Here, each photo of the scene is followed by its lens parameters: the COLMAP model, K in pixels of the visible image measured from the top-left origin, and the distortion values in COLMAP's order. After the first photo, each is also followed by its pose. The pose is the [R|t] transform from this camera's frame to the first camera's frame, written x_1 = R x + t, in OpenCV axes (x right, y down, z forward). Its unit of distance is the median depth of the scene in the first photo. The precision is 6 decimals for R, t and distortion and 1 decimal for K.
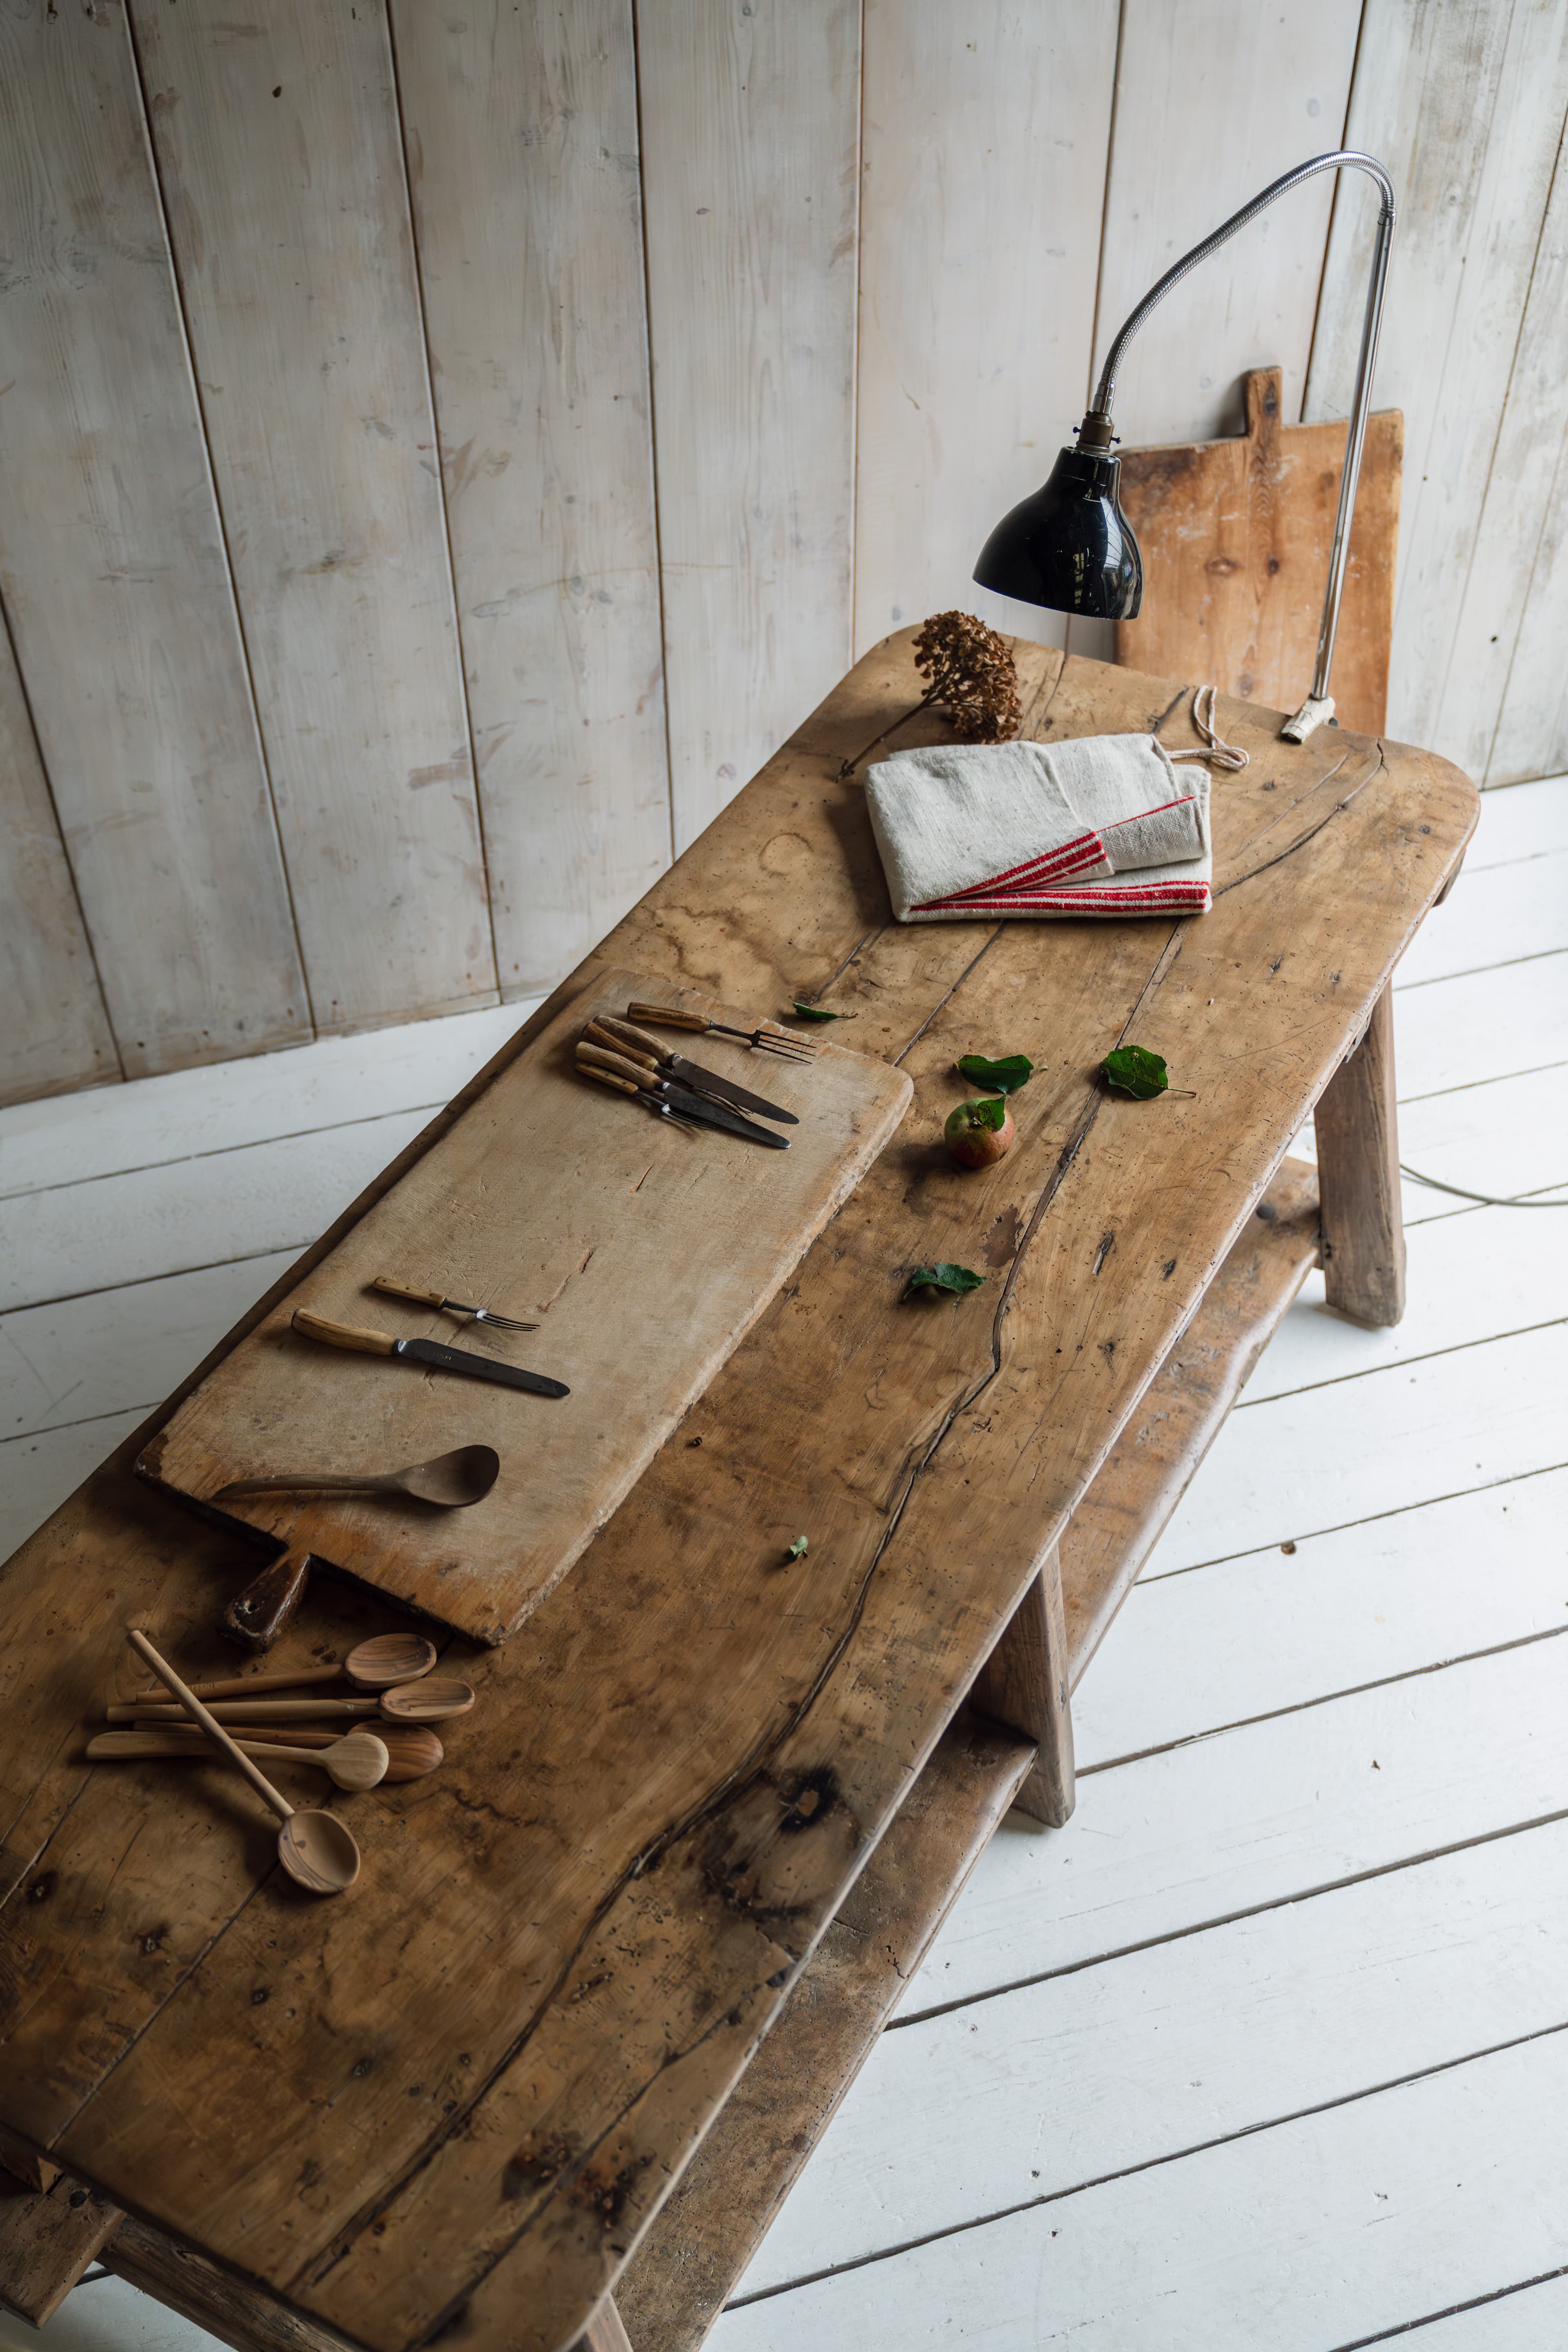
lens RADIAL K [[2480.3, 0, 775.2], [0, 2480.3, 1176.0], [0, 0, 1]] dist [-0.002044, 0.000000]
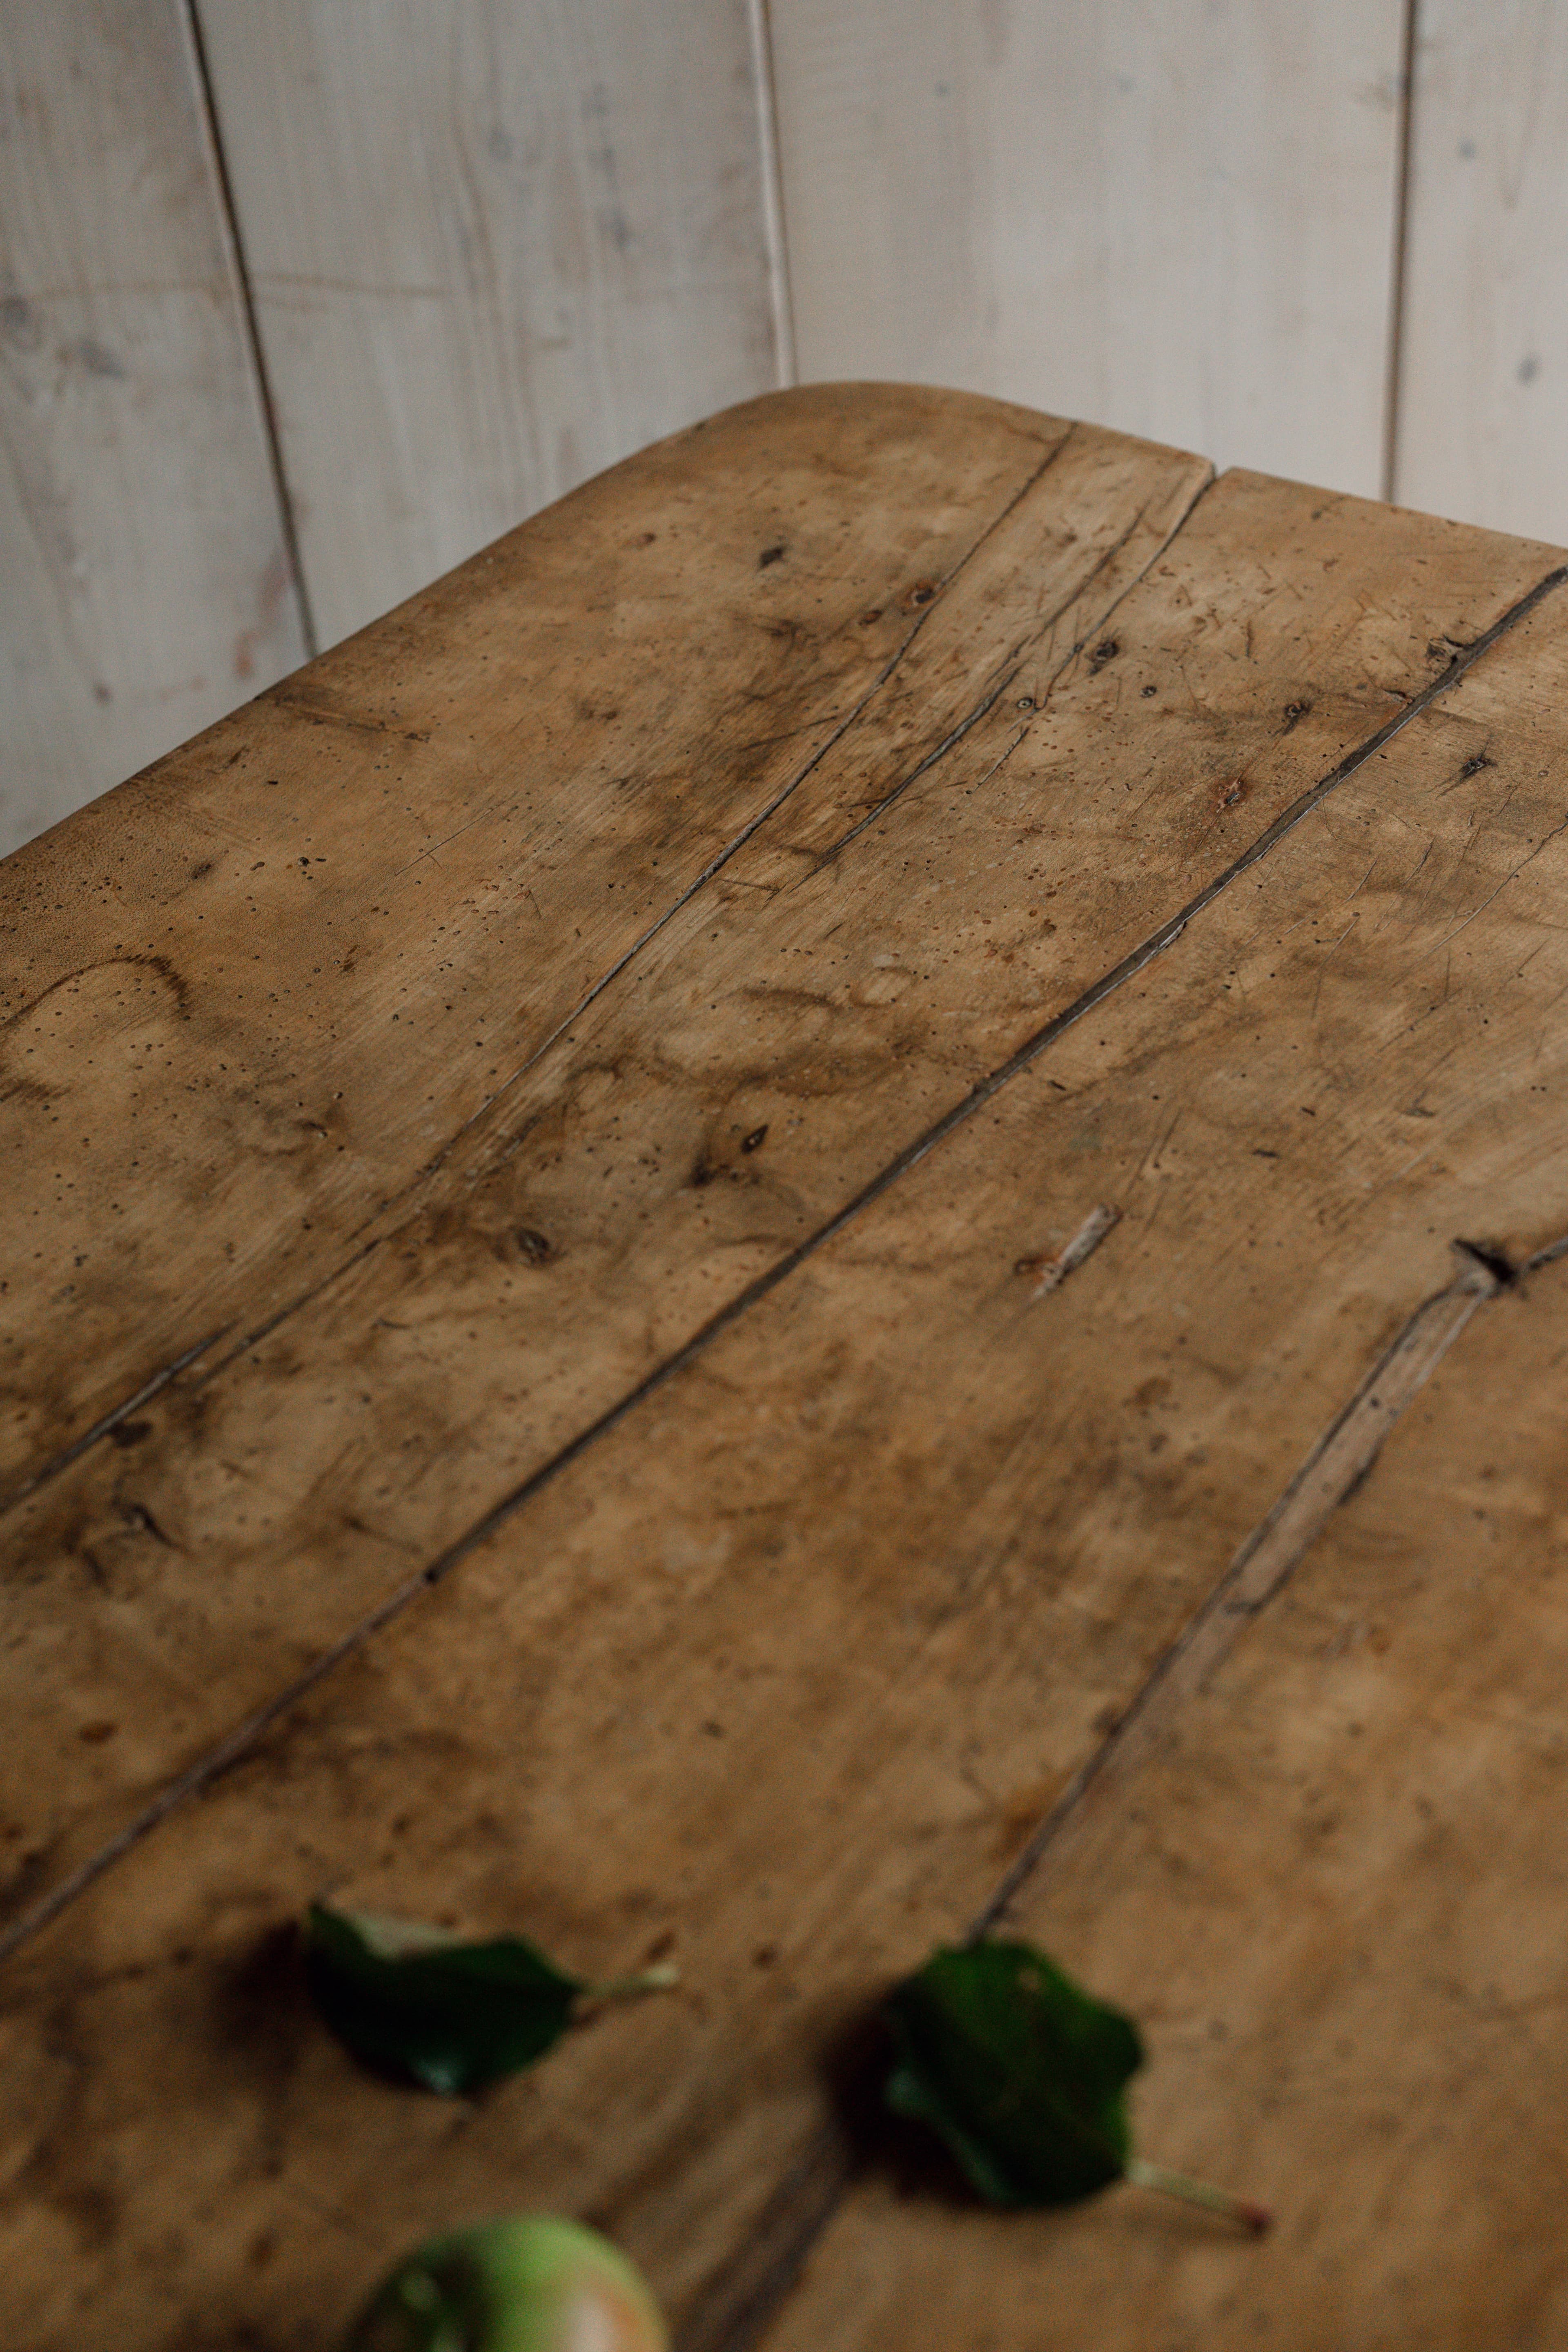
lens RADIAL K [[3274.0, 0, 784.3], [0, 3274.0, 1190.6], [0, 0, 1]] dist [0.001076, 0.000000]
pose [[0.984455, 0.052801, -0.167511, 0.144852], [-0.067884, 0.994012, -0.085632, -0.078929], [0.161987, 0.095672, 0.982144, 0.605283]]
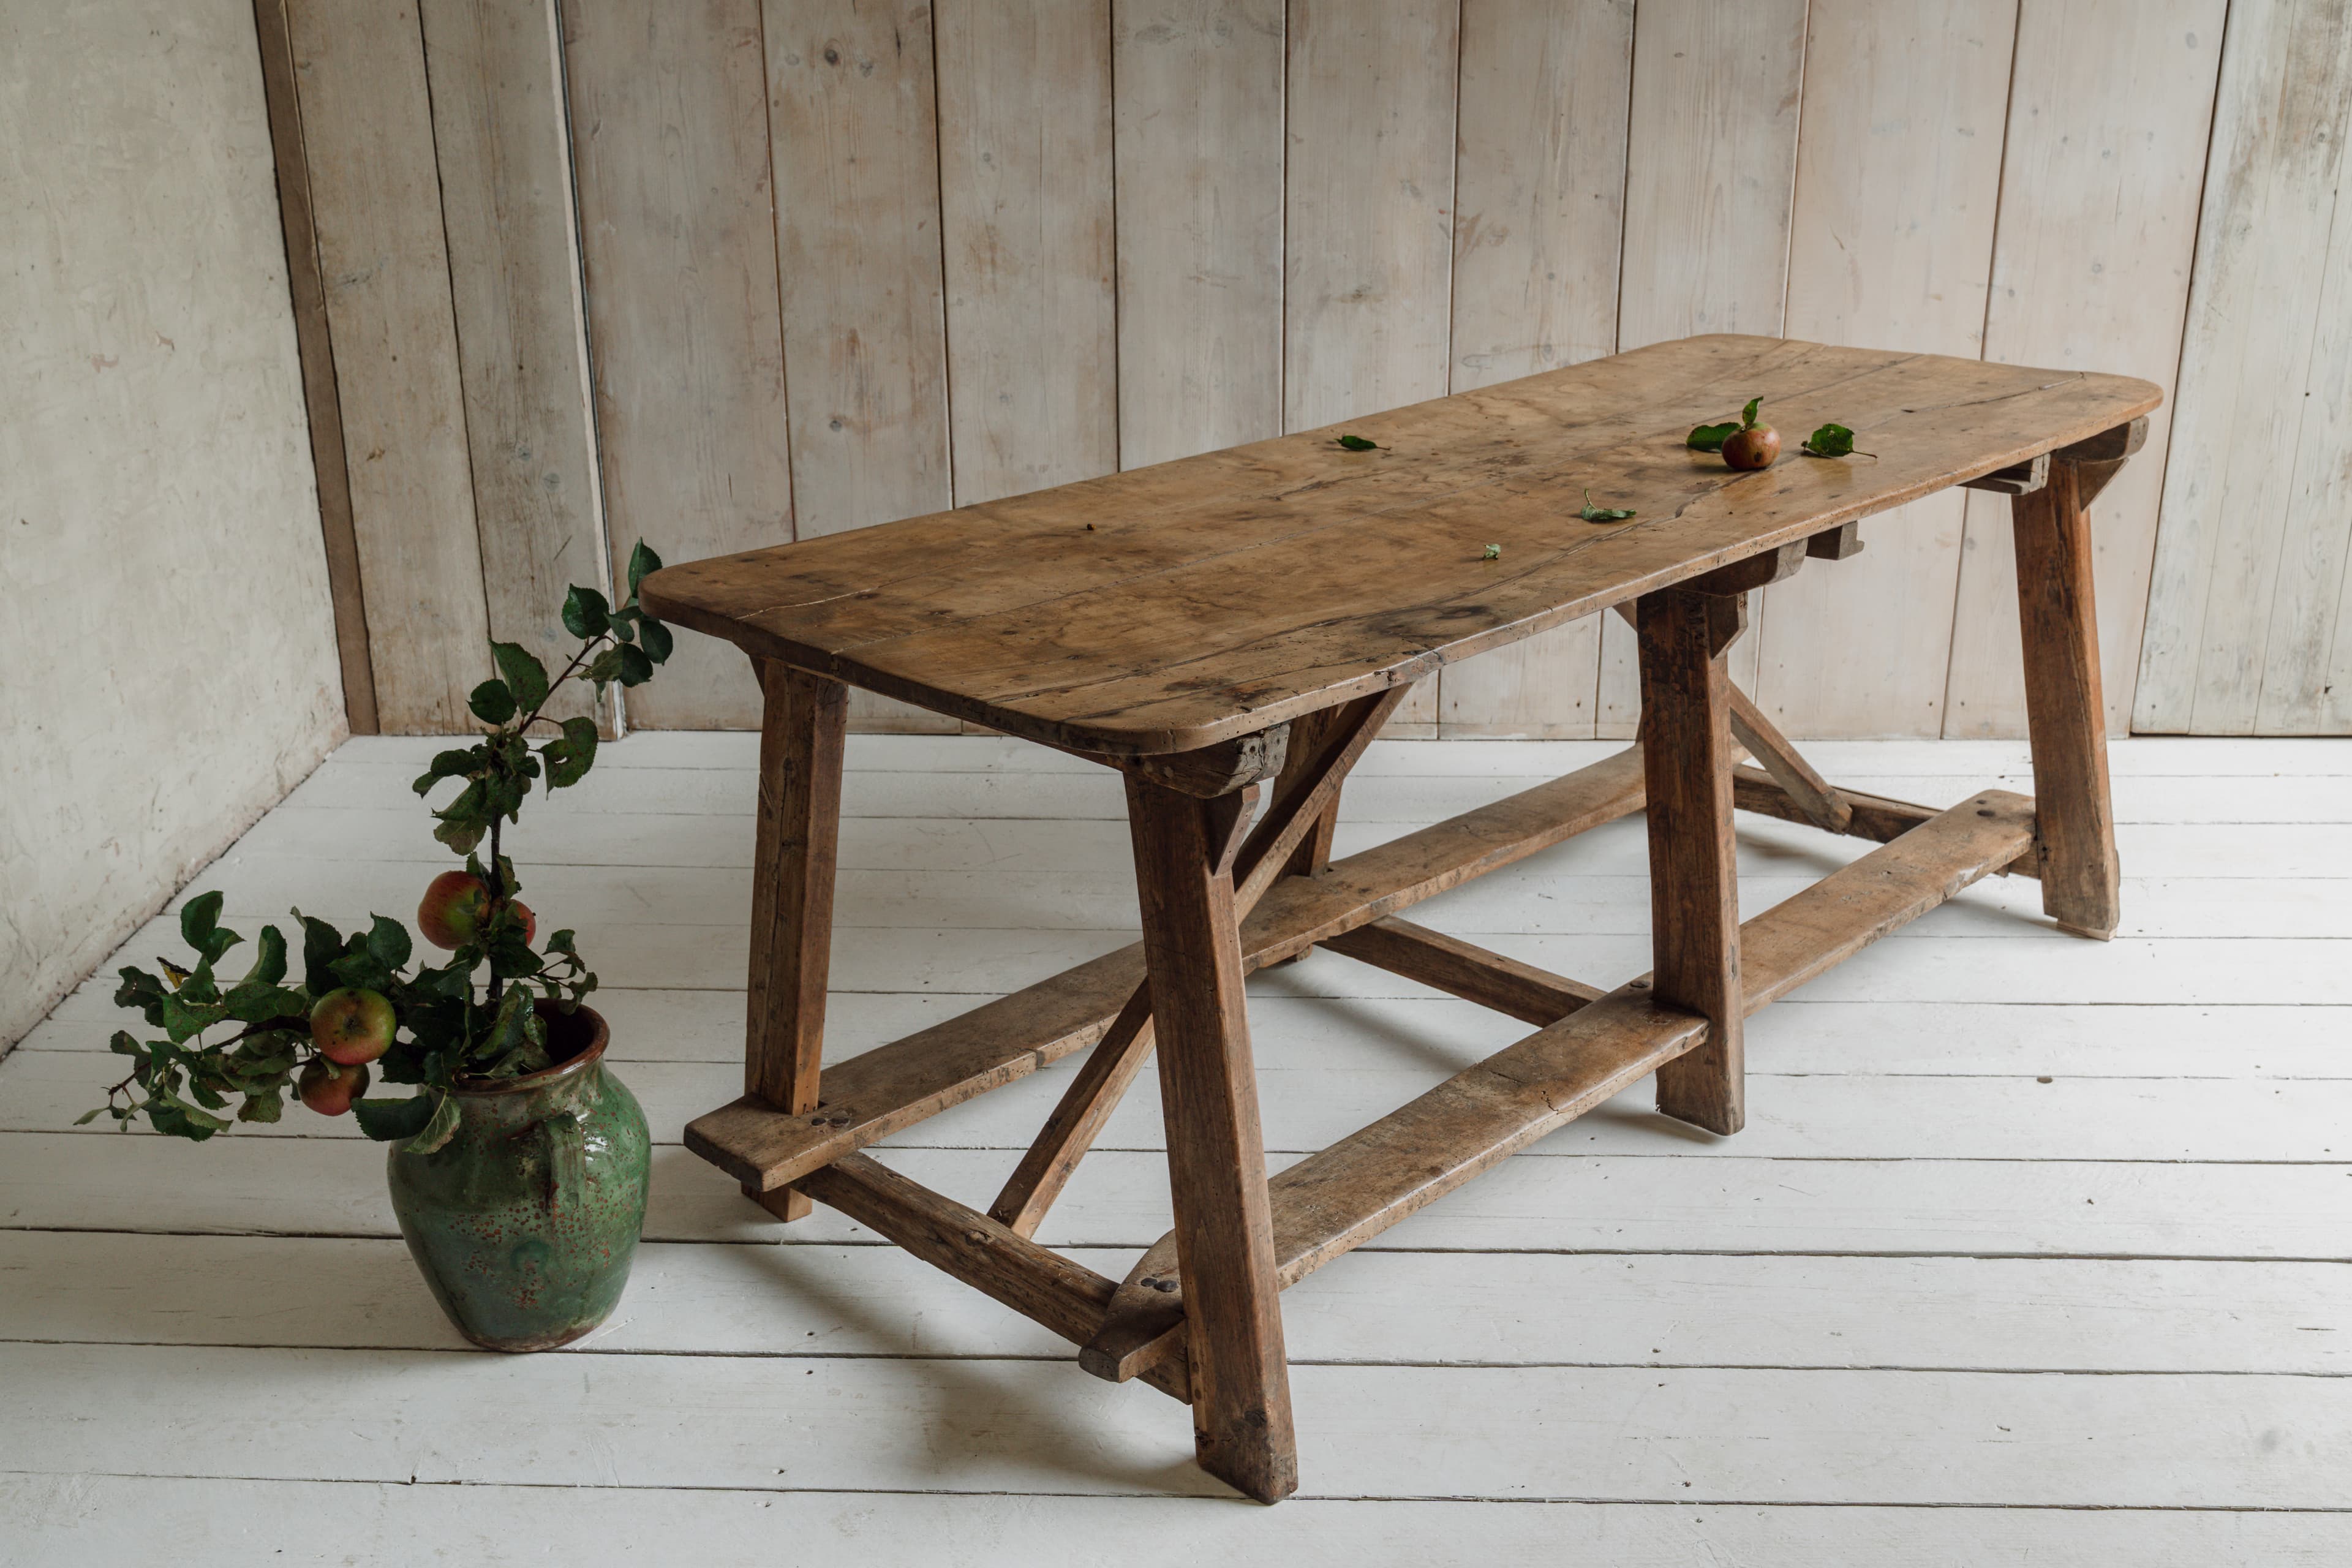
lens RADIAL K [[2362.7, 0, 1193.2], [0, 2362.7, 789.3], [0, 0, 1]] dist [-0.002484, 0.000000]
pose [[0.942963, 0.115536, -0.312205, 0.171112], [-0.235035, 0.895224, -0.378593, 0.519878], [0.235753, 0.430378, 0.871318, 0.003961]]
